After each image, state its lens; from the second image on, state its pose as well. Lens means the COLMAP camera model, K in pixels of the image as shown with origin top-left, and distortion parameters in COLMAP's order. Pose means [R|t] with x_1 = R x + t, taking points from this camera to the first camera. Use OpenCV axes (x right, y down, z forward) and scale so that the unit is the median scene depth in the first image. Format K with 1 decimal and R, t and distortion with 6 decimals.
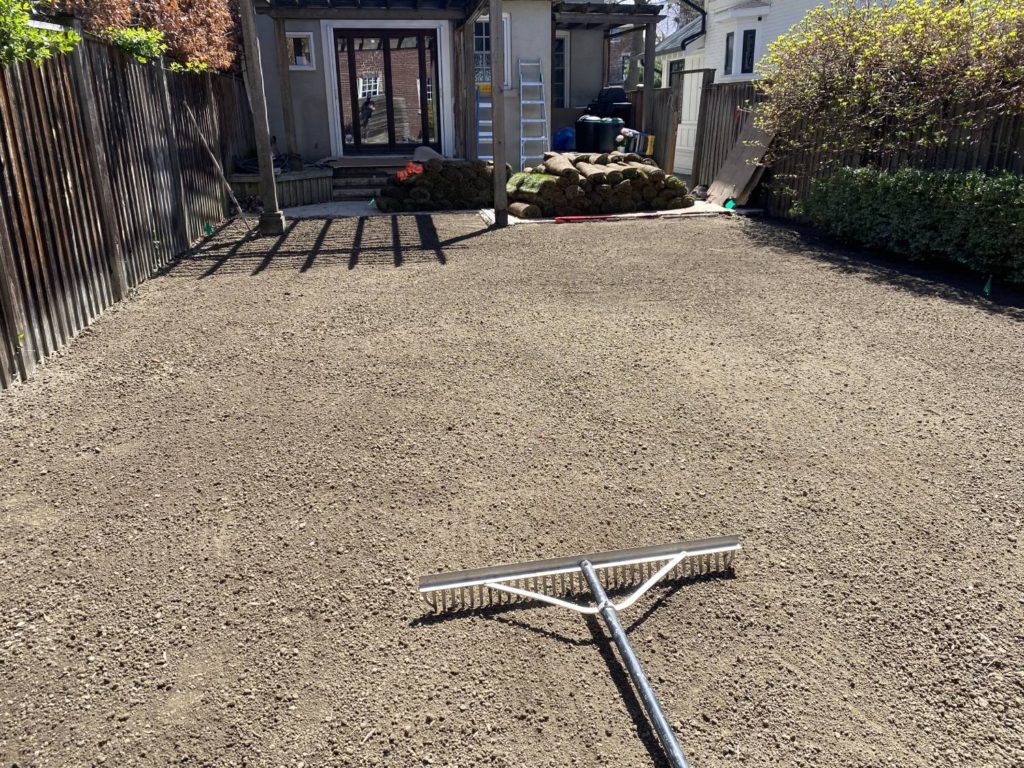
lens RADIAL K [[776.4, 0, 512.0], [0, 776.4, 384.0], [0, 0, 1]] dist [0.001918, 0.000679]
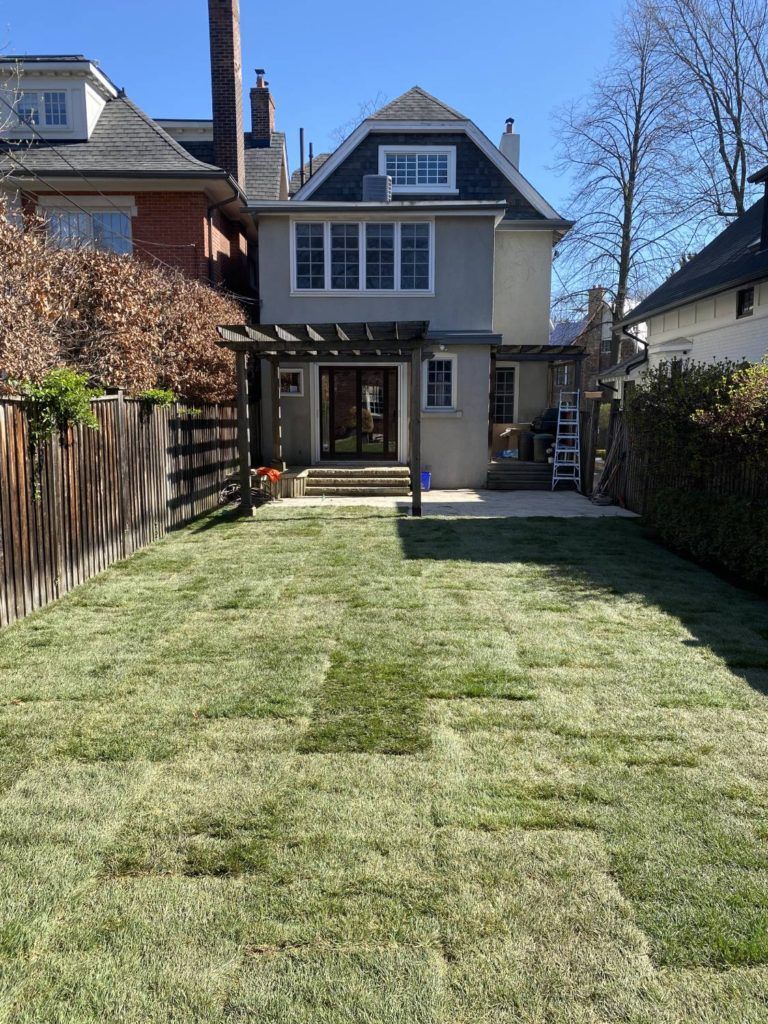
lens RADIAL K [[797.5, 0, 384.0], [0, 797.5, 512.0], [0, 0, 1]] dist [0.058732, -0.039965]
pose [[0.981762, 0.036049, -0.186667, 0.138351], [-0.073566, 0.977406, -0.198157, 0.035129], [0.175306, 0.208275, 0.962231, -0.213319]]
